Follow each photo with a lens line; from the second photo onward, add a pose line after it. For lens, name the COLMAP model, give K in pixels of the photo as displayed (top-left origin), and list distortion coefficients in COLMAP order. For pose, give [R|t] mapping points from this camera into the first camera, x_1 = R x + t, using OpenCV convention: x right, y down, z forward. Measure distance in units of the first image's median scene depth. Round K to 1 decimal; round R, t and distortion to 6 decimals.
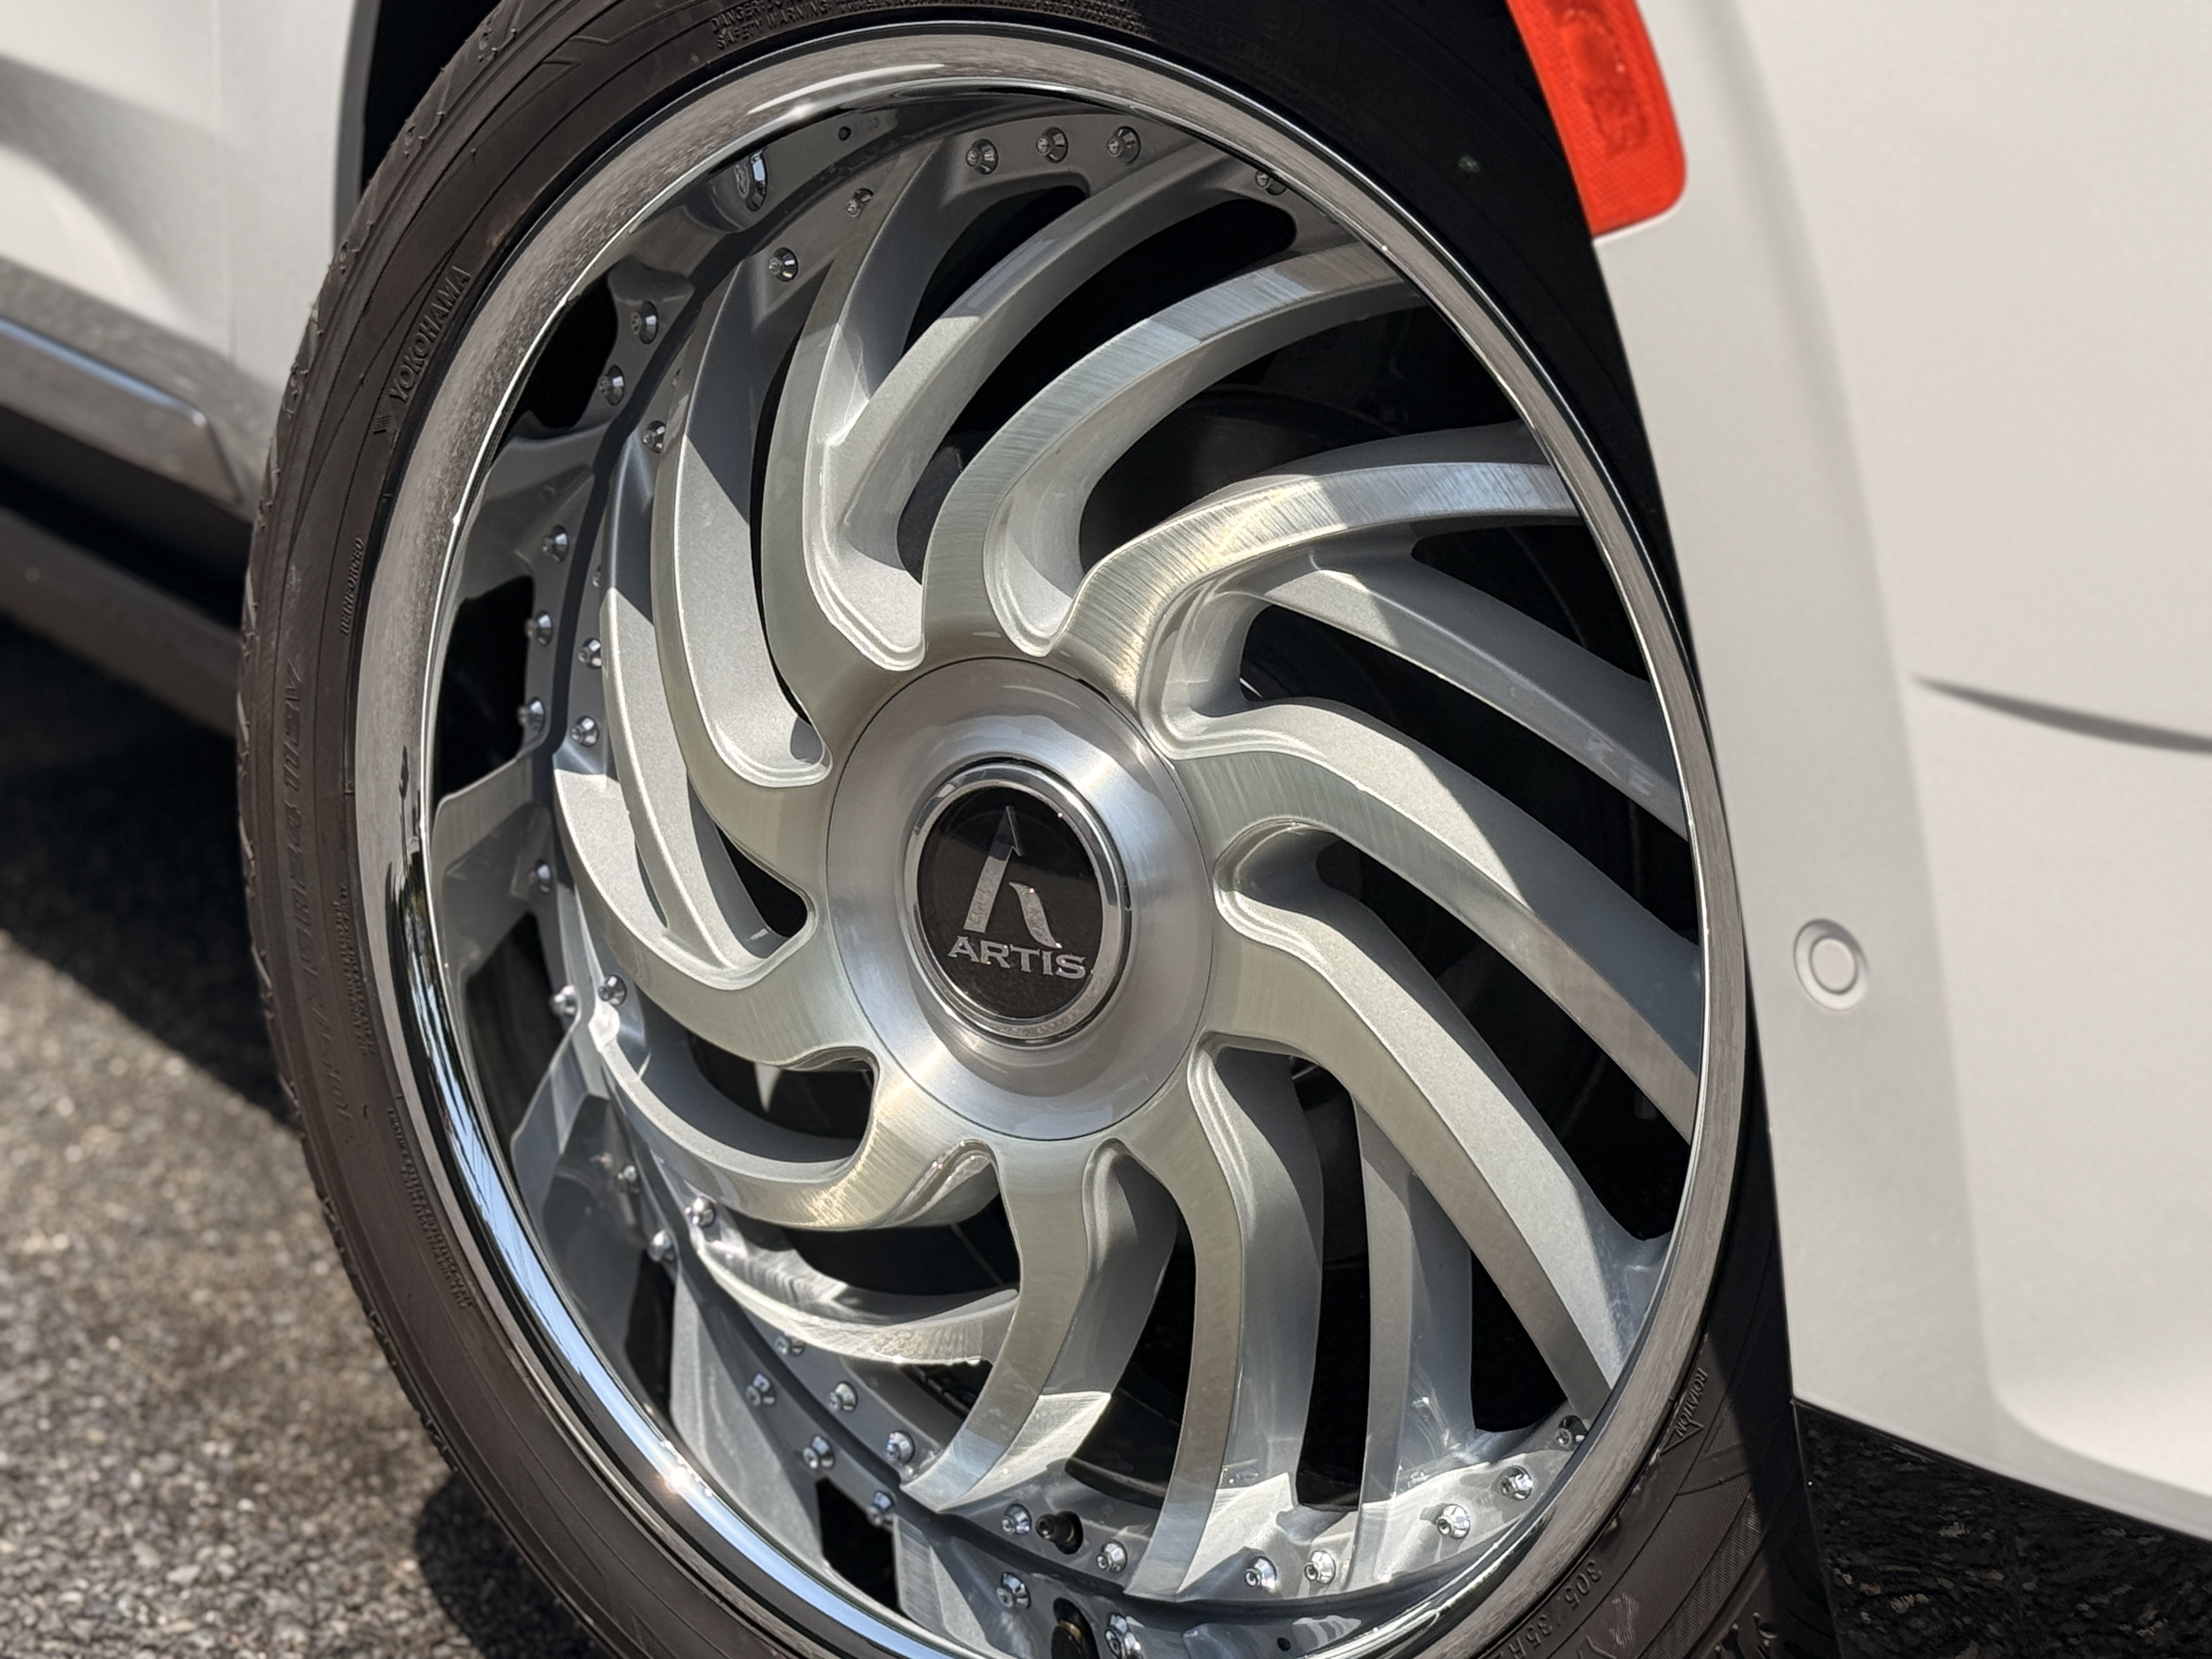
lens RADIAL K [[4573.5, 0, 1108.2], [0, 4573.5, 839.4], [0, 0, 1]] dist [0.137213, 0.000000]
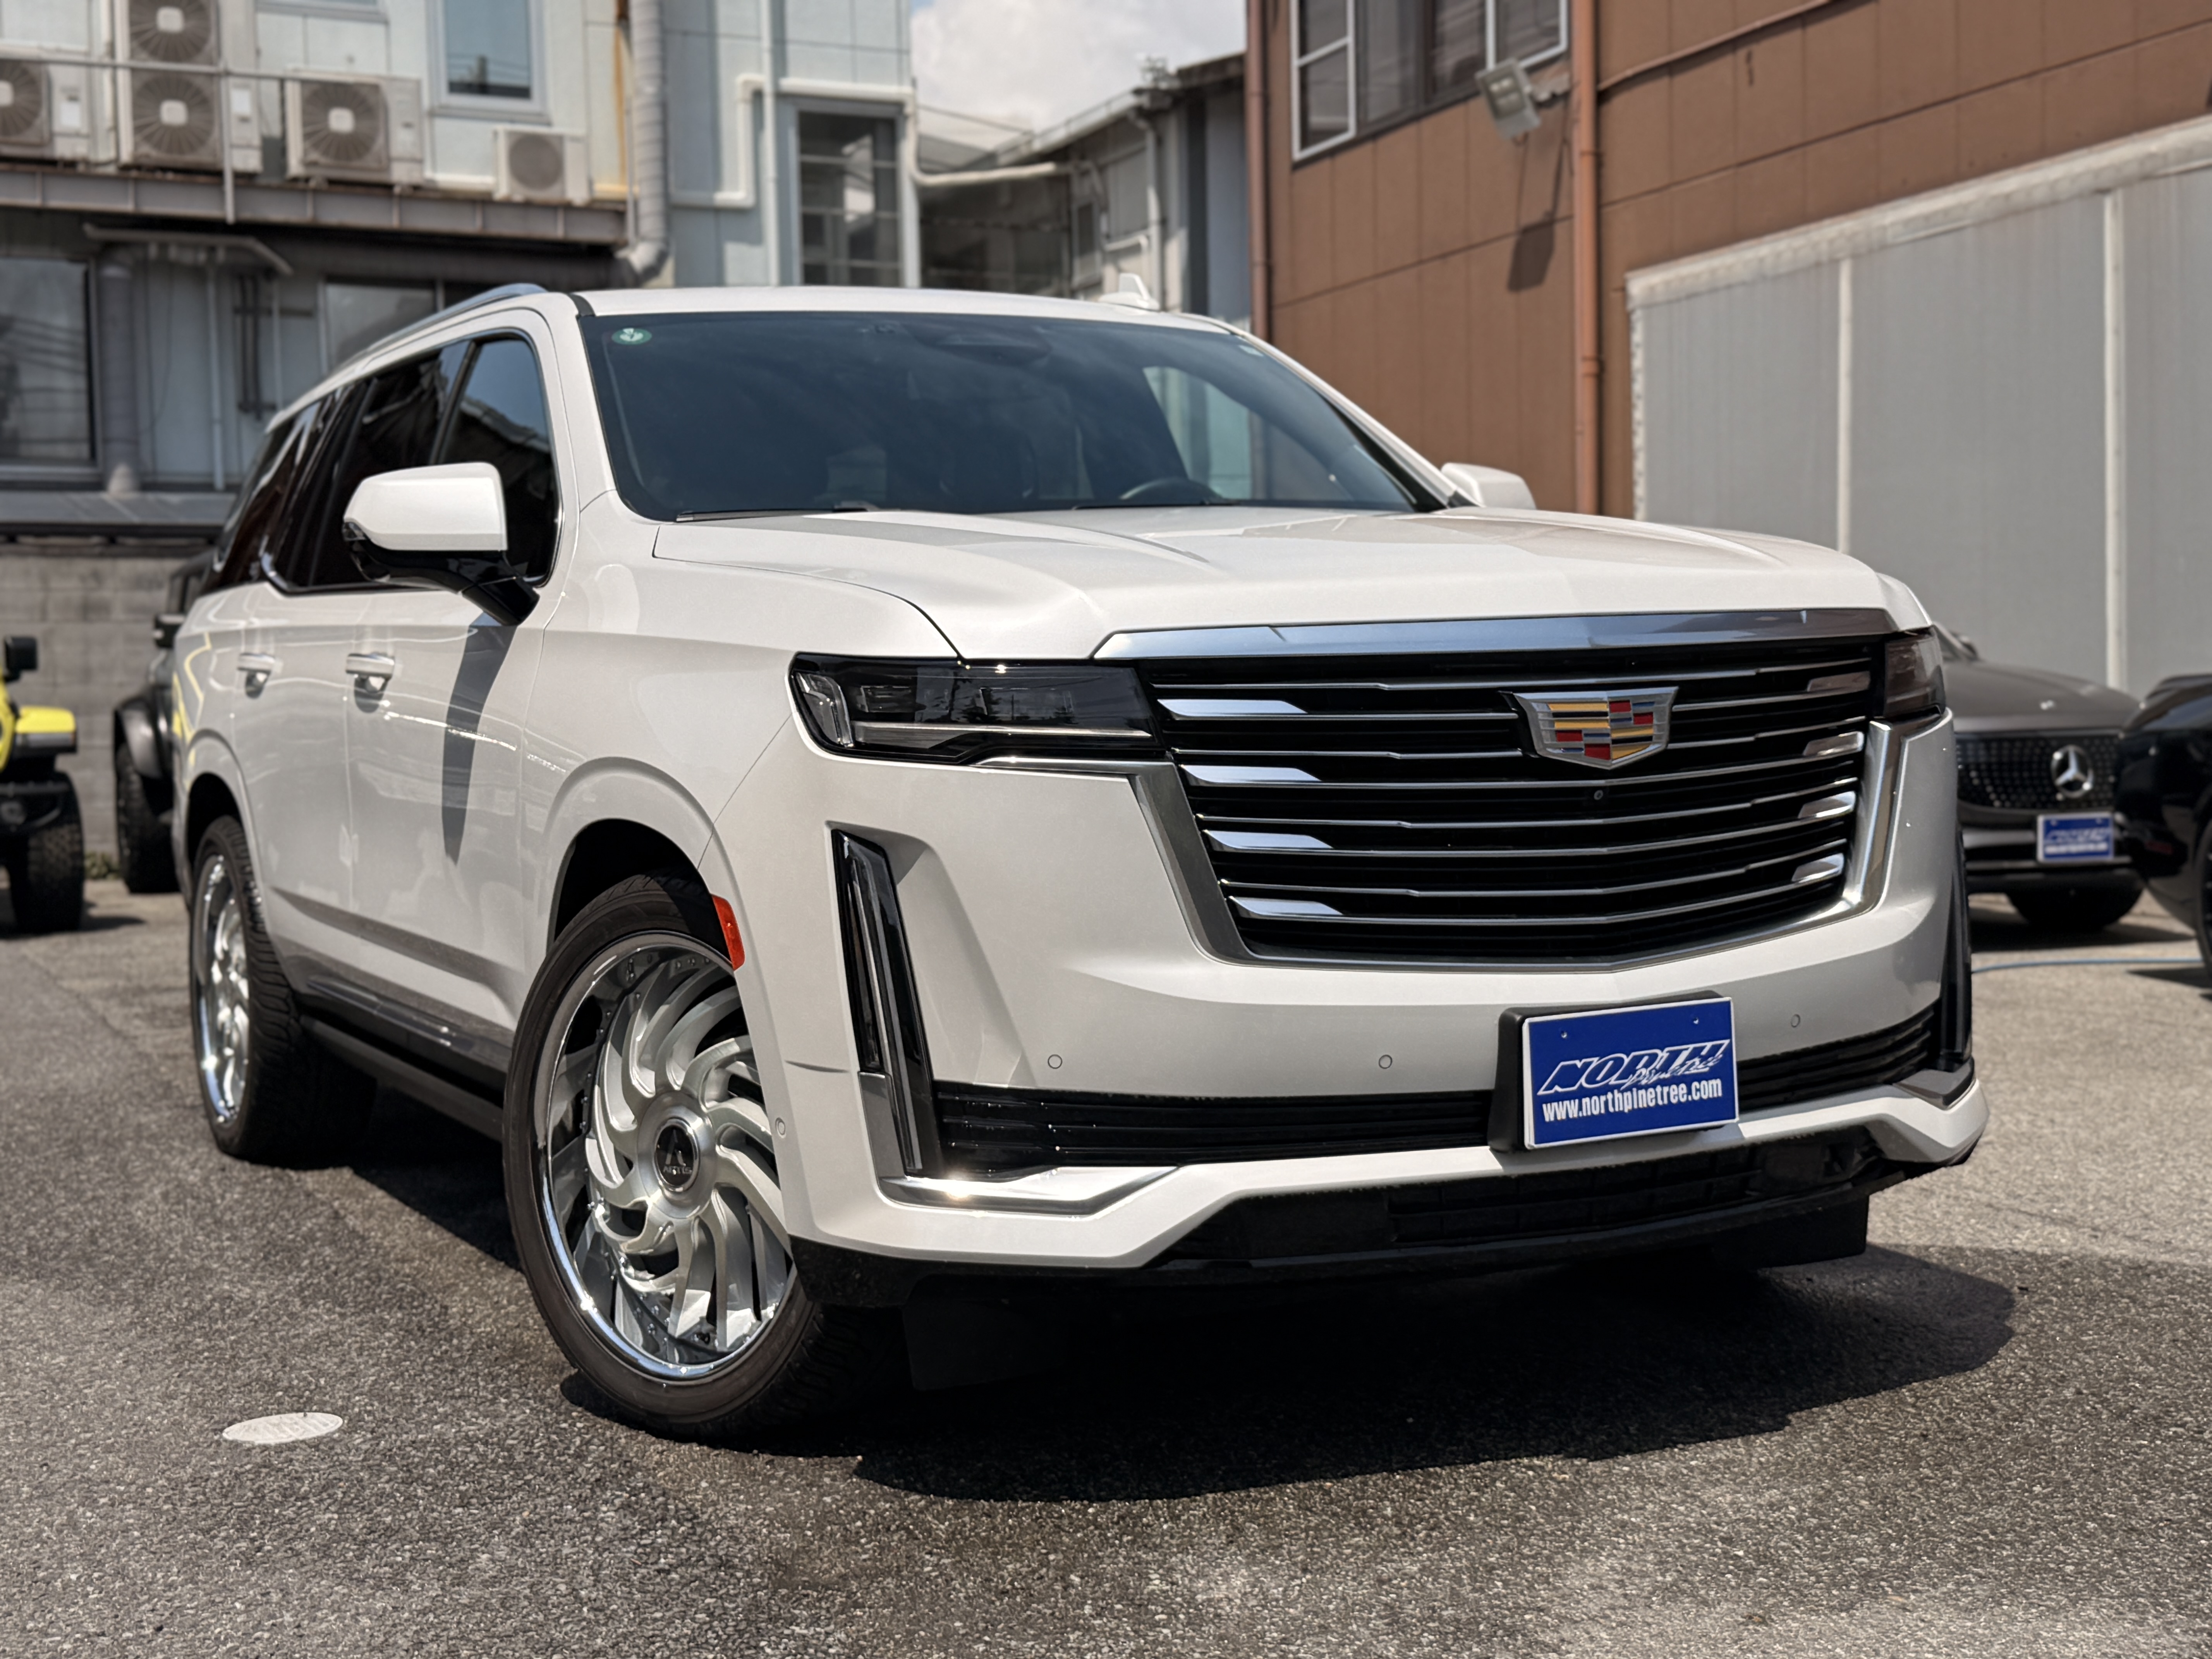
lens RADIAL K [[2942.9, 0, 1109.4], [0, 2942.9, 833.0], [0, 0, 1]] dist [0.135345, 0.000000]
pose [[0.992232, -0.038808, -0.118190, 0.639137], [0.012228, 0.975921, -0.217781, 0.292092], [0.123796, 0.214644, 0.968815, -1.407089]]
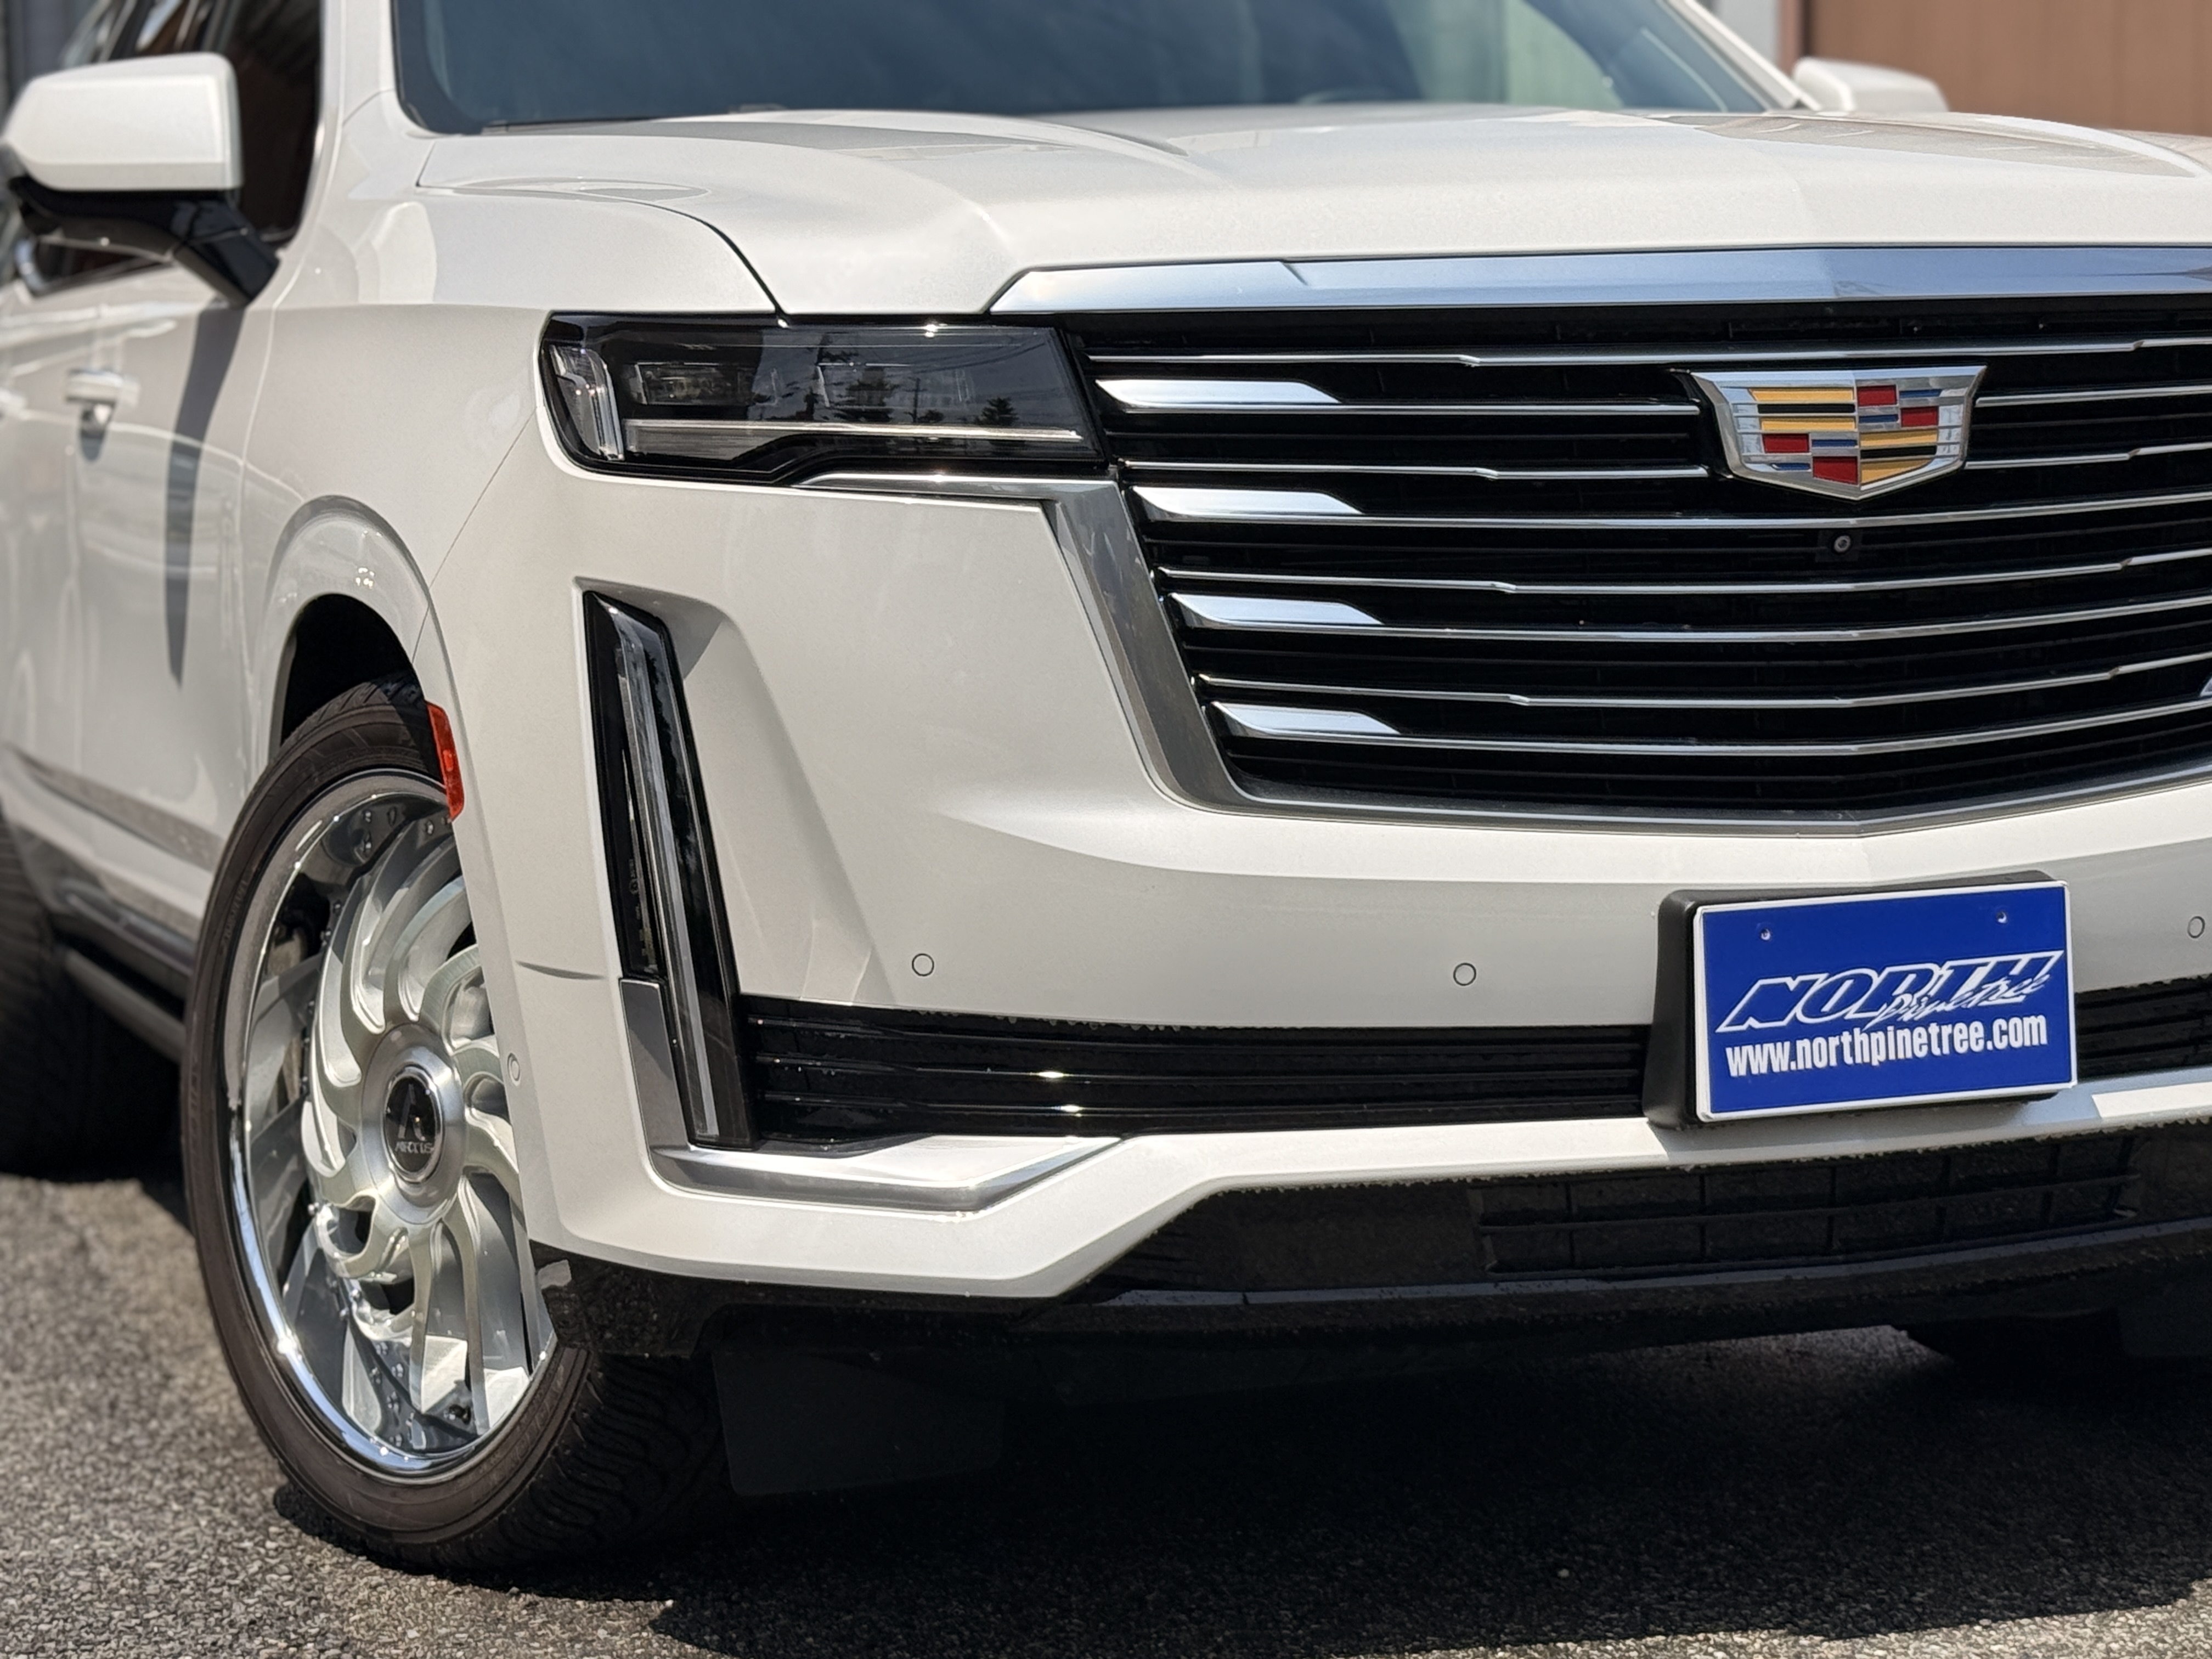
lens RADIAL K [[4573.5, 0, 1099.5], [0, 4573.5, 825.3], [0, 0, 1]] dist [0.137213, 0.000000]
pose [[0.971278, -0.027178, -0.236390, 0.907836], [-0.022485, 0.978527, -0.204889, 0.347123], [0.236883, 0.204319, 0.949811, -1.254038]]
